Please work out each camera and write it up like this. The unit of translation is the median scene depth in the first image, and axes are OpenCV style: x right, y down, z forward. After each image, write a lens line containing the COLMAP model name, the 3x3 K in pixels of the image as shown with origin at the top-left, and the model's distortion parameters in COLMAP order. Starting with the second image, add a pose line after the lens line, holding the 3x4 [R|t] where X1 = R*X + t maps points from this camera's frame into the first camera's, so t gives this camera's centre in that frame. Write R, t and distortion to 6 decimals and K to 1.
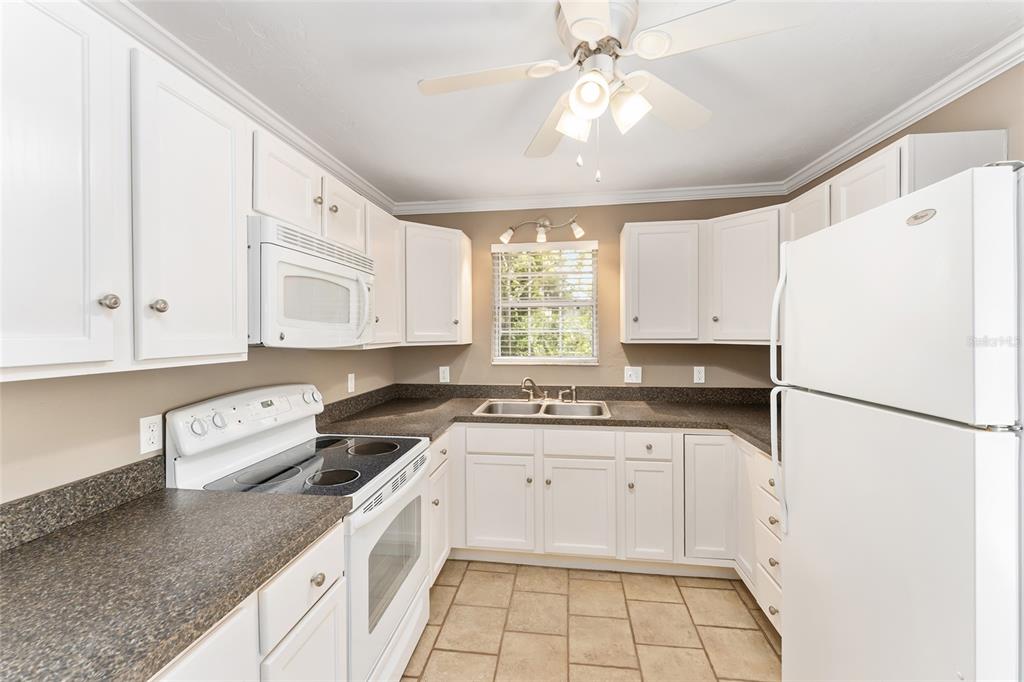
lens RADIAL K [[420.9, 0, 507.1], [0, 420.9, 335.7], [0, 0, 1]] dist [0.000607, -0.000296]
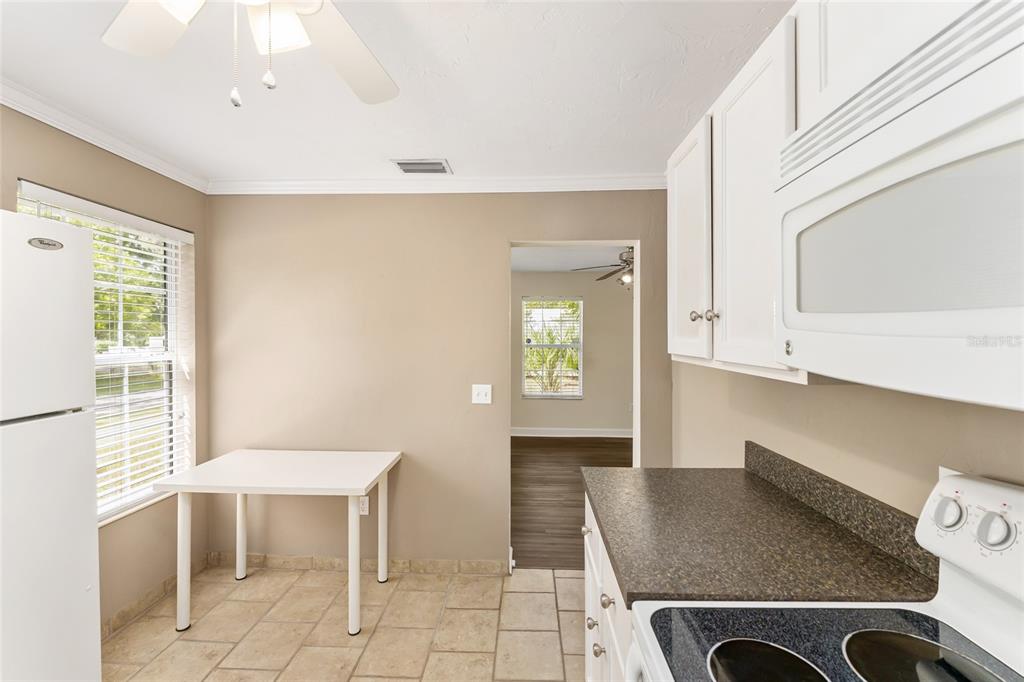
lens RADIAL K [[420.9, 0, 510.9], [0, 420.9, 336.2], [0, 0, 1]] dist [0.000607, -0.000296]
pose [[-0.995551, 0.007882, -0.093891, -0.066036], [0.006441, 0.999857, 0.015640, -0.012804], [0.094001, 0.014966, -0.995460, 0.821625]]
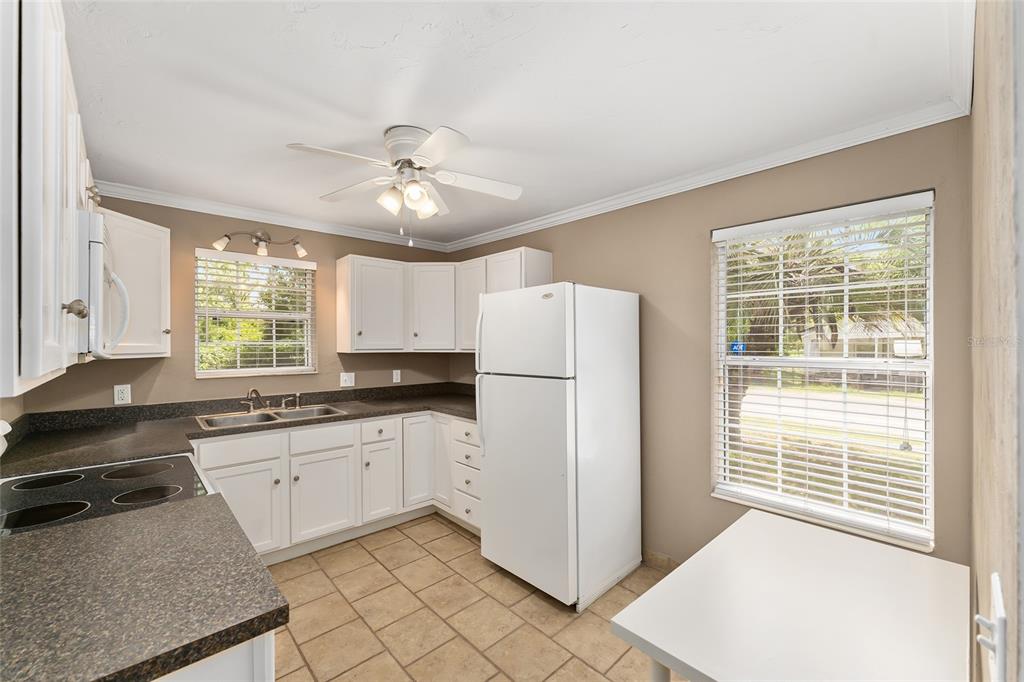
lens RADIAL K [[420.9, 0, 516.8], [0, 420.9, 341.7], [0, 0, 1]] dist [0.000607, -0.000296]
pose [[0.631315, 0.007577, 0.775489, -0.368997], [0.006772, 0.999860, -0.015283, 0.007693], [-0.775497, 0.014900, 0.631176, -0.143413]]
